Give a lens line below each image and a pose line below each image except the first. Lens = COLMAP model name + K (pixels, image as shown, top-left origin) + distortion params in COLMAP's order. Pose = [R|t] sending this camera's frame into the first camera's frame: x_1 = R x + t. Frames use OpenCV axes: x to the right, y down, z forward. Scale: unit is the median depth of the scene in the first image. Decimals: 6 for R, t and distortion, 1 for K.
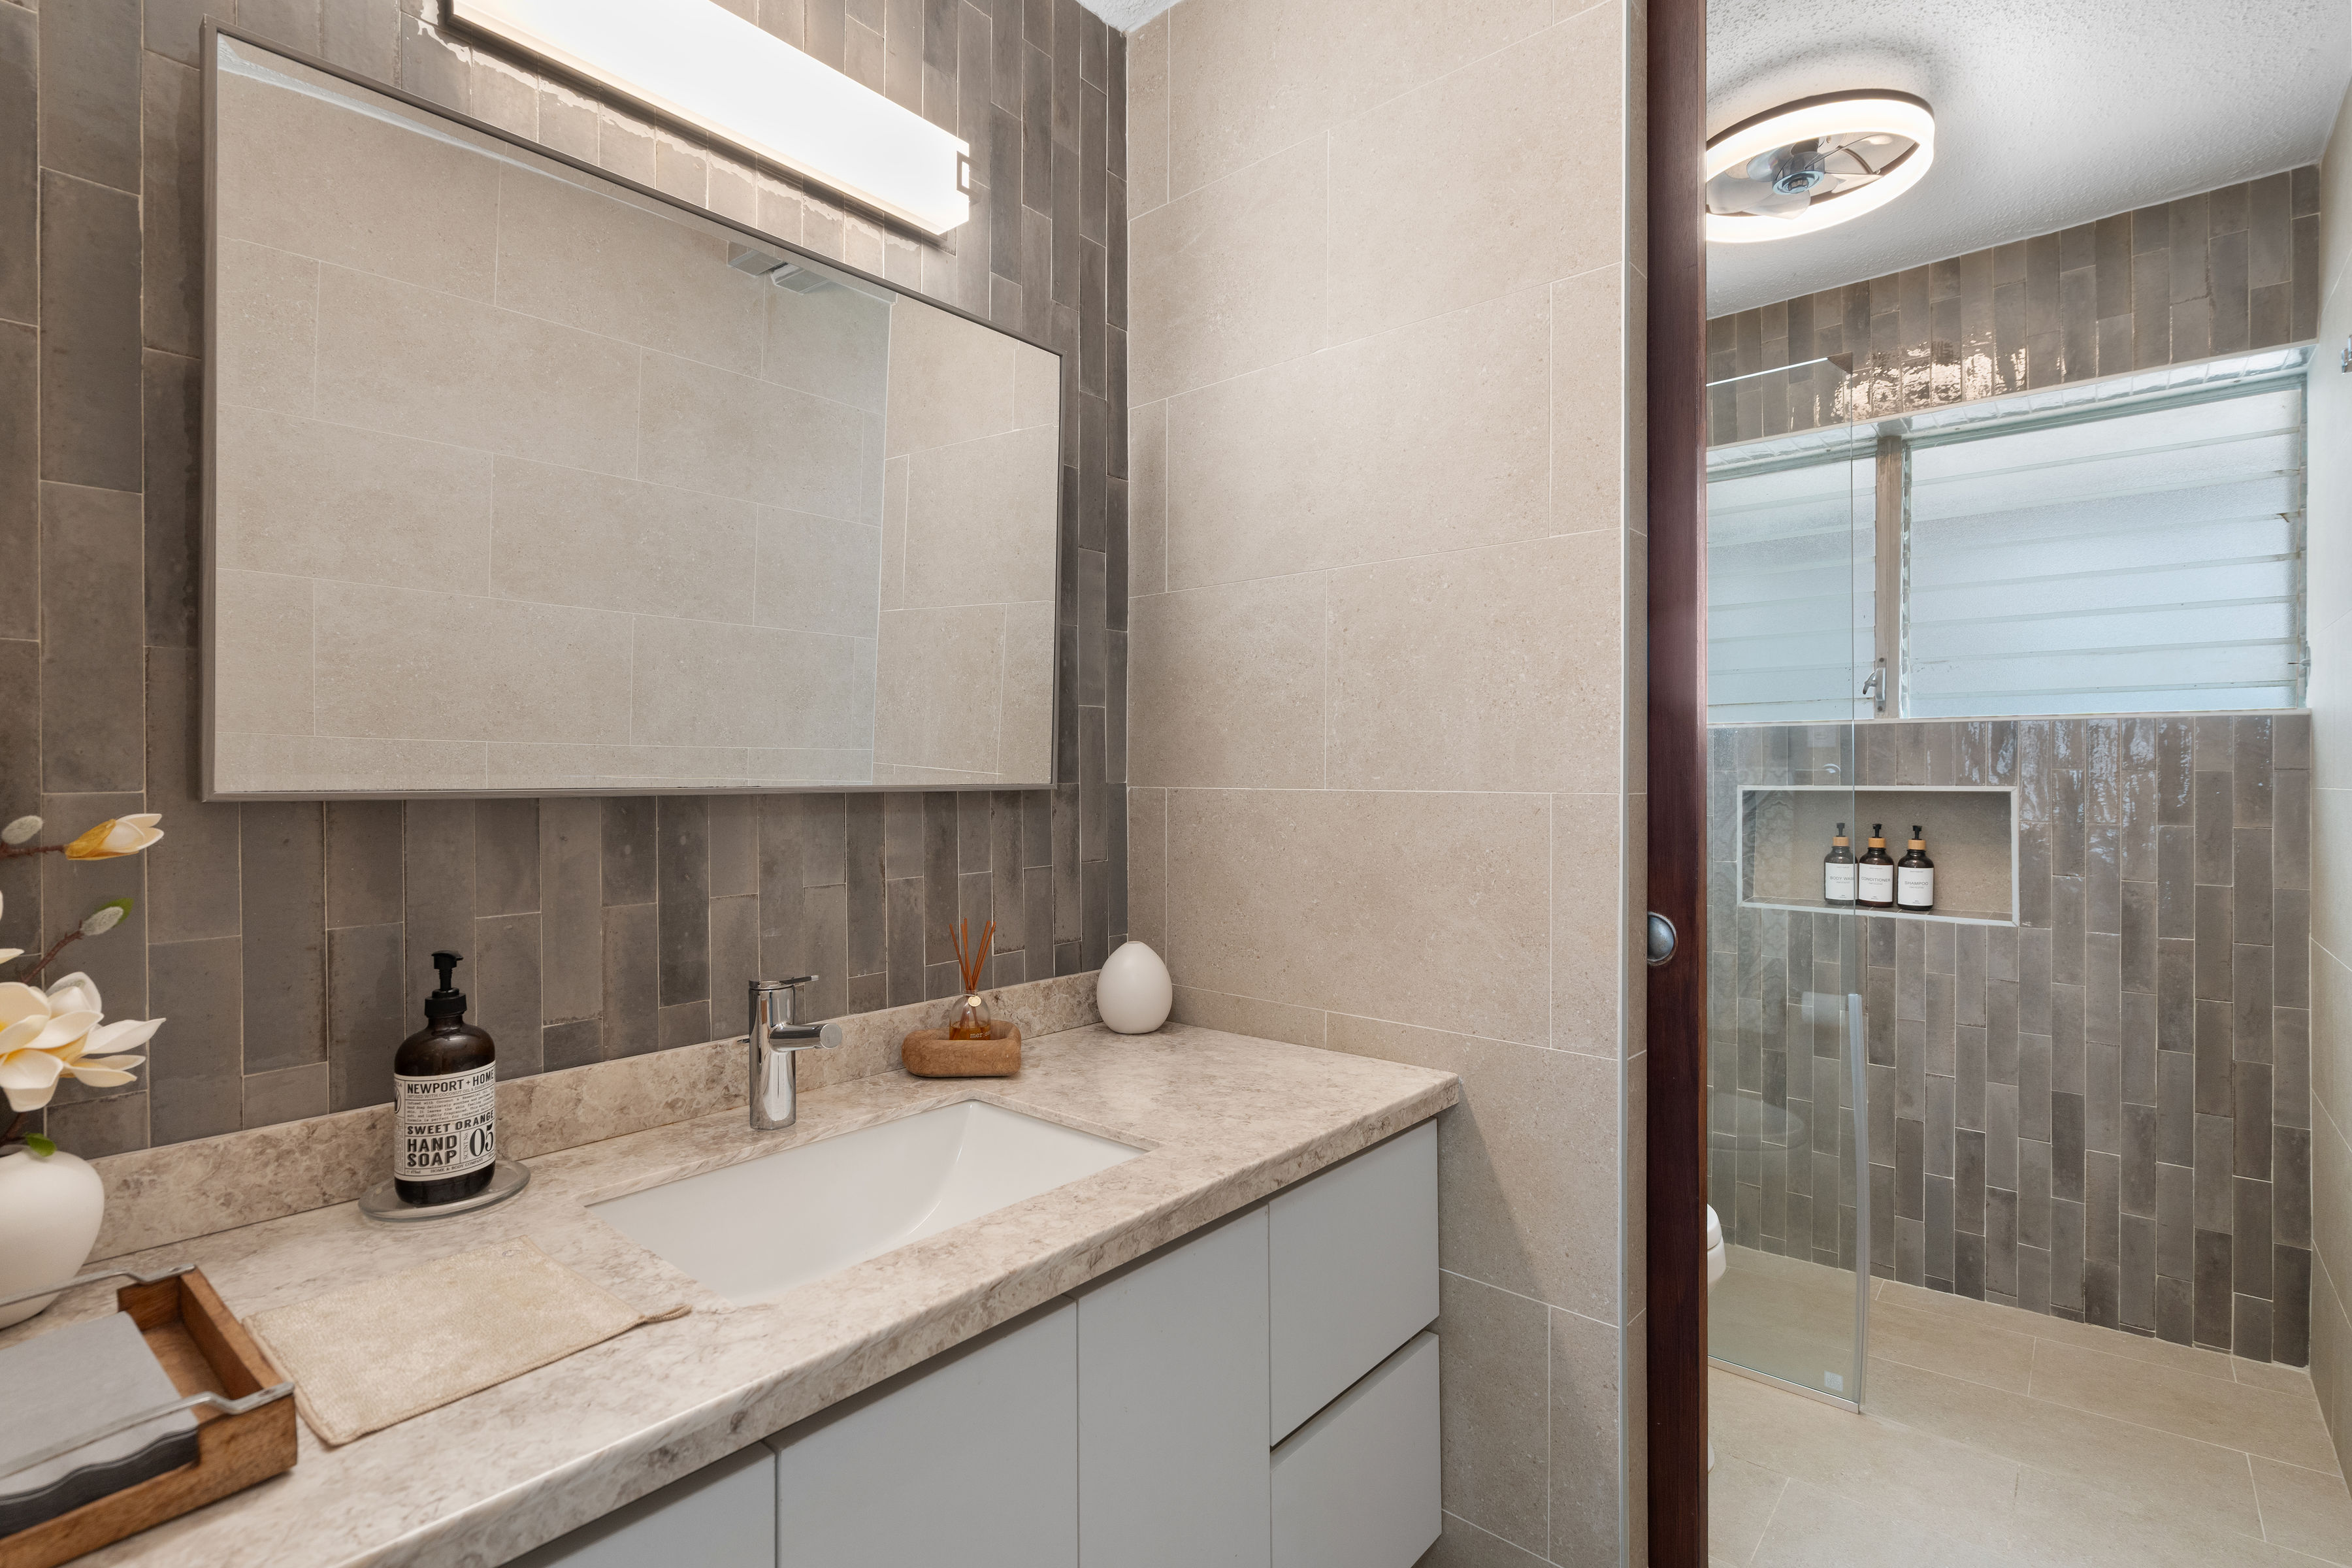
lens RADIAL K [[1070.0, 0, 1187.5], [0, 1070.0, 782.4], [0, 0, 1]] dist [-0.002025, 0.002053]
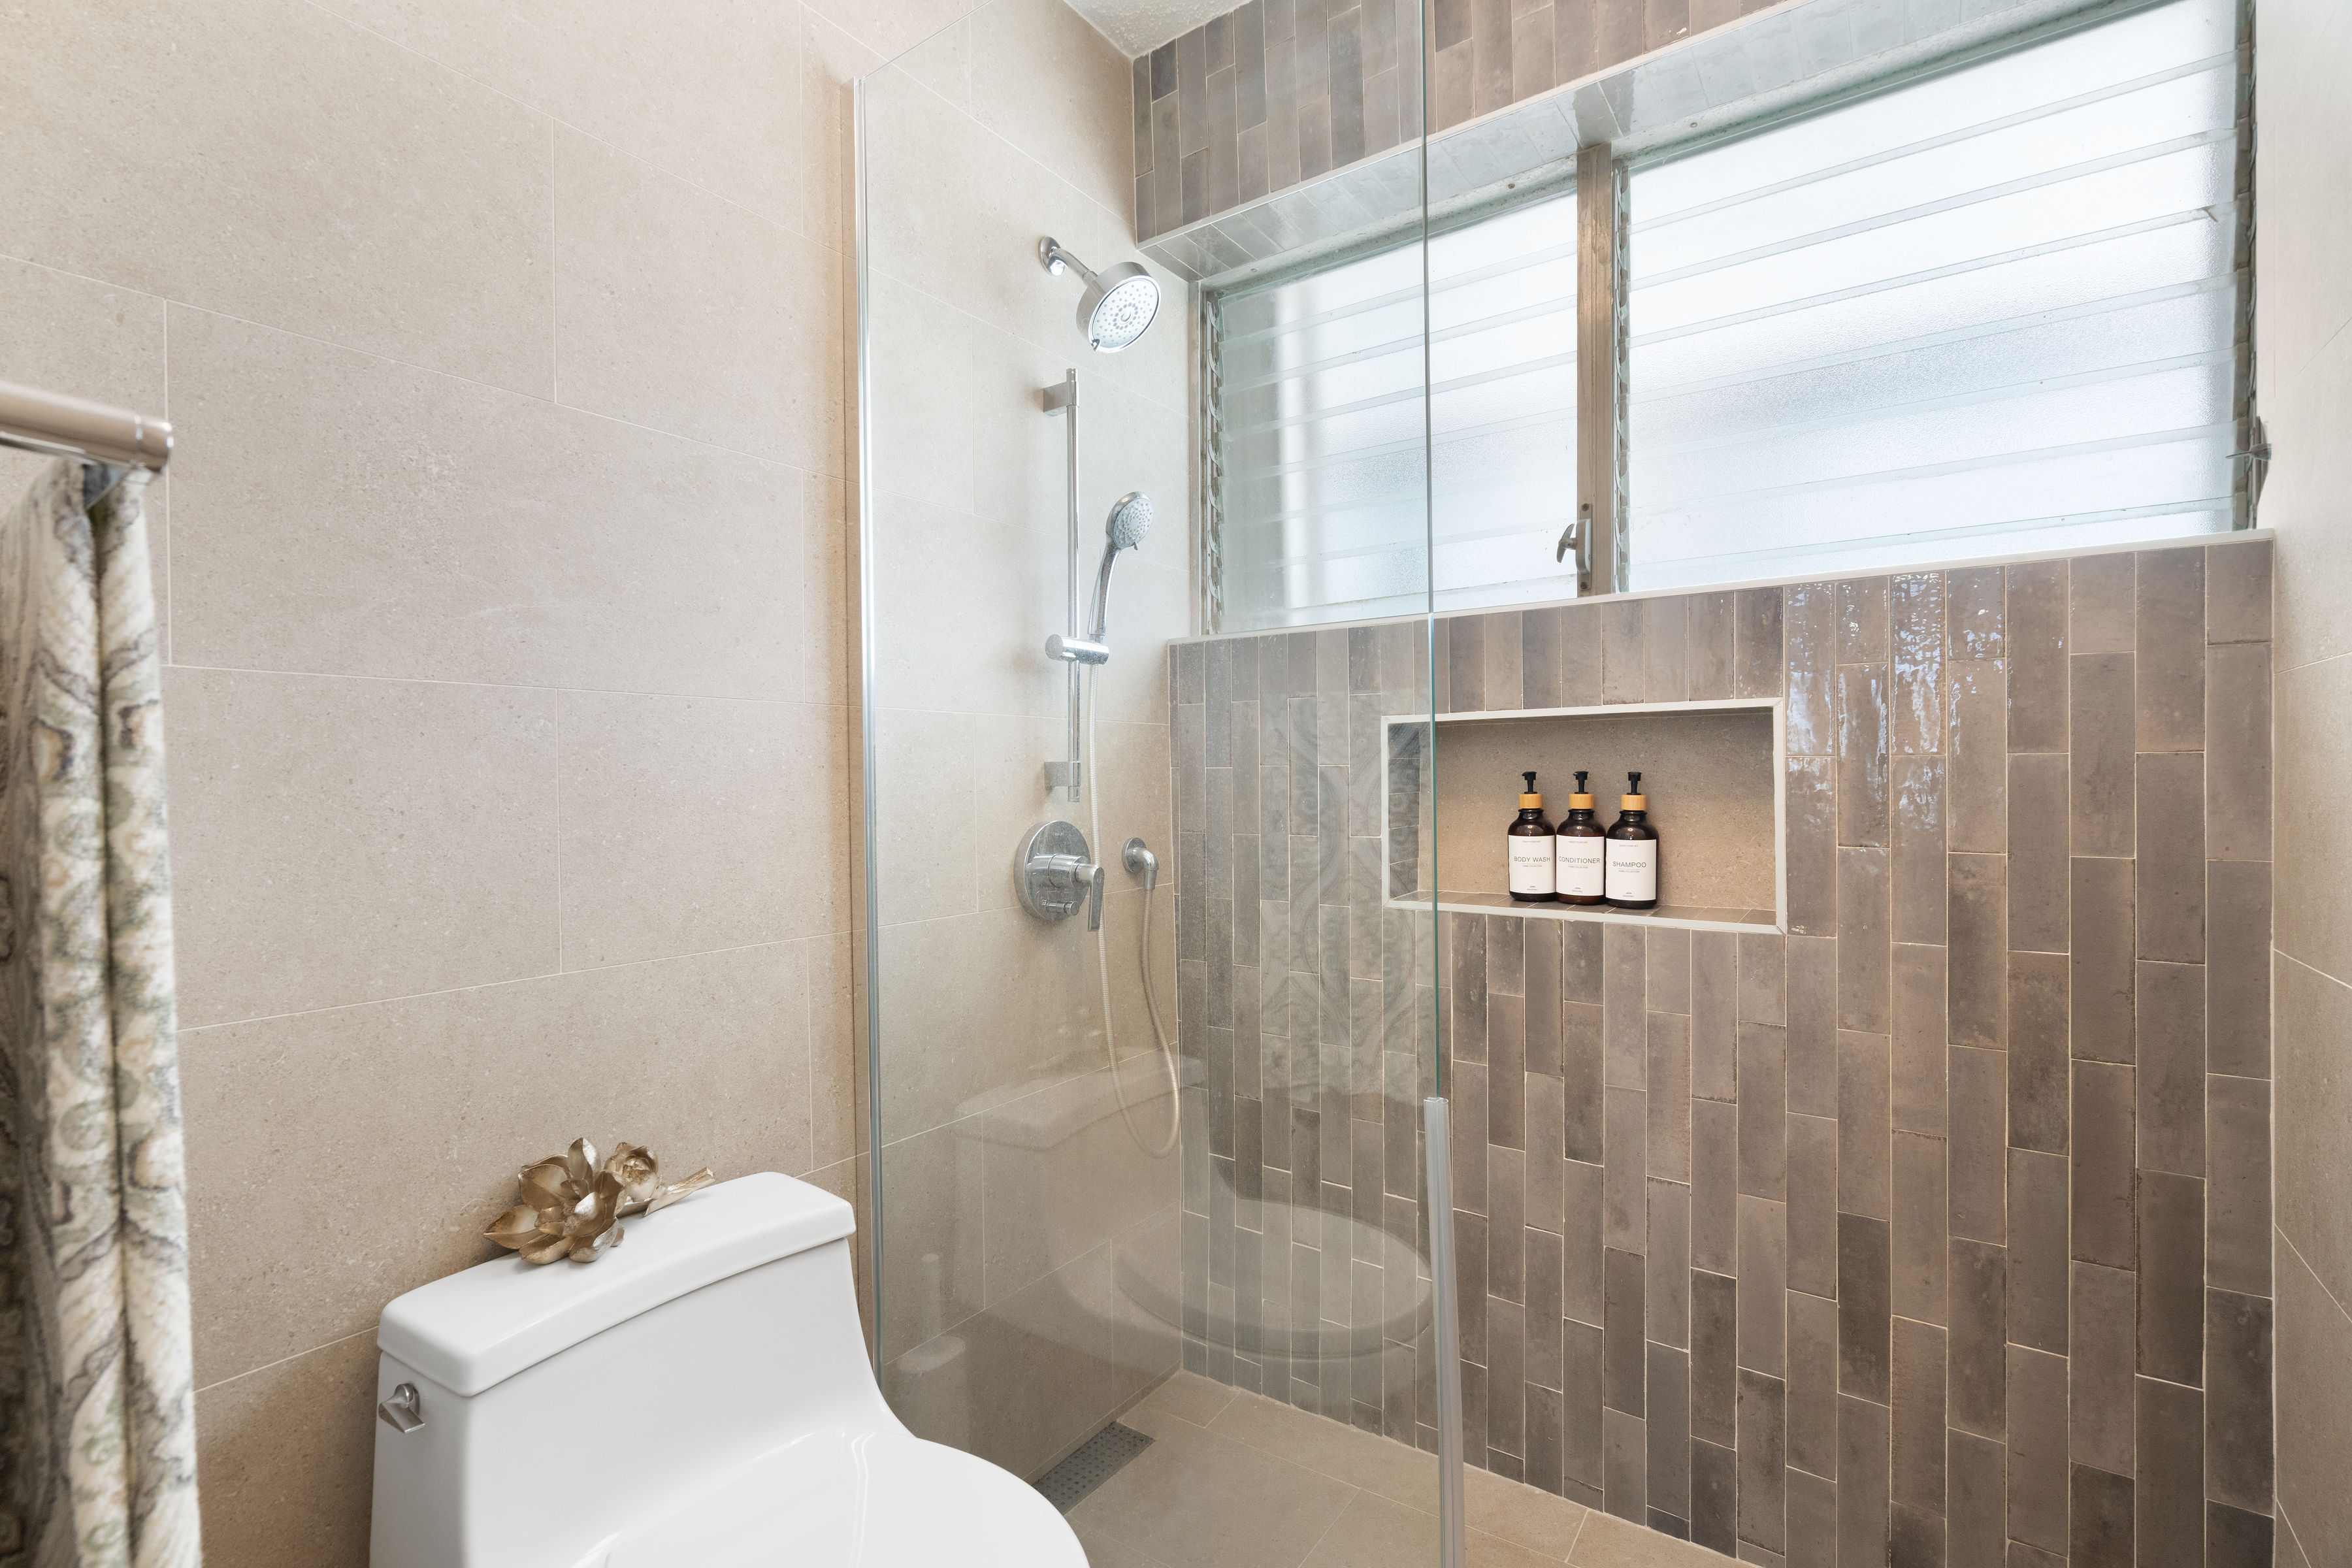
lens RADIAL K [[1070.0, 0, 1157.2], [0, 1070.0, 794.0], [0, 0, 1]] dist [-0.002025, 0.002053]
pose [[0.995299, -0.013891, 0.095847, 0.381139], [0.012583, 0.999819, 0.014238, 0.045181], [-0.096027, -0.012965, 0.995294, 0.452246]]
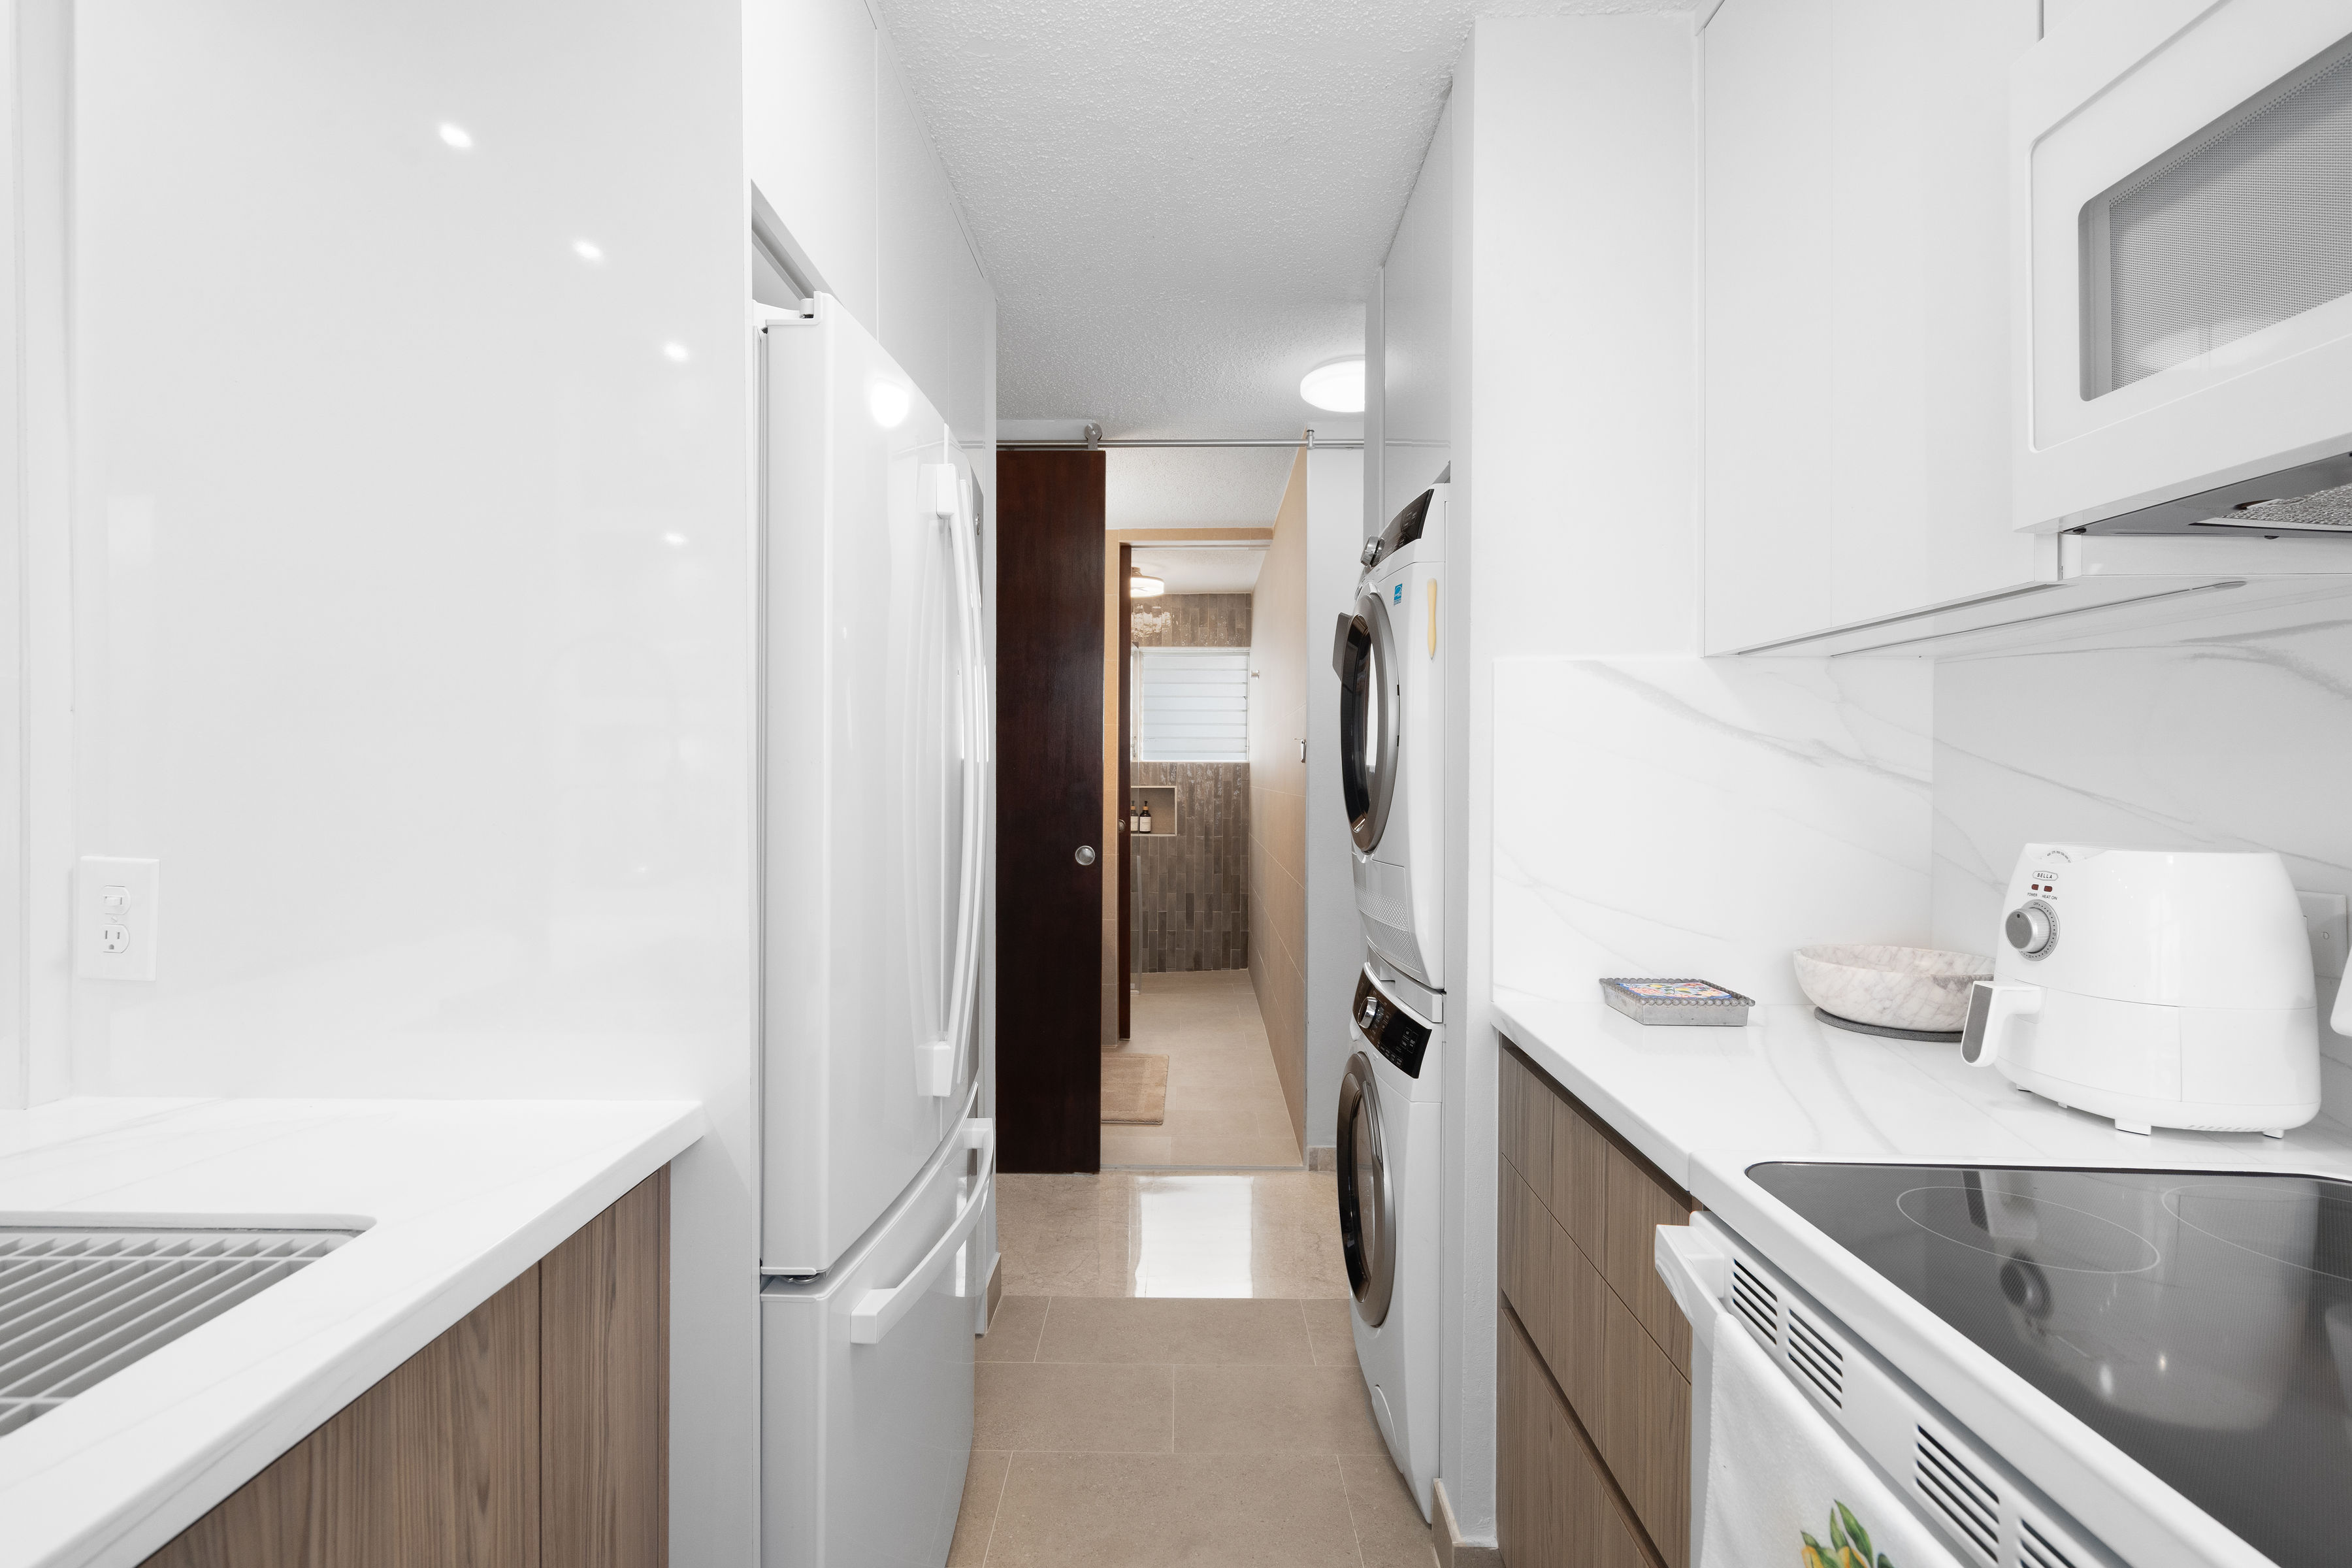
lens RADIAL K [[1074.7, 0, 1166.2], [0, 1074.7, 778.2], [0, 0, 1]] dist [0.000168, 0.000000]
pose [[0.766334, 0.002601, 0.642437, -1.066738], [-0.003324, 0.999994, -0.000084, -0.016559], [-0.642433, -0.002070, 0.766339, -1.154699]]
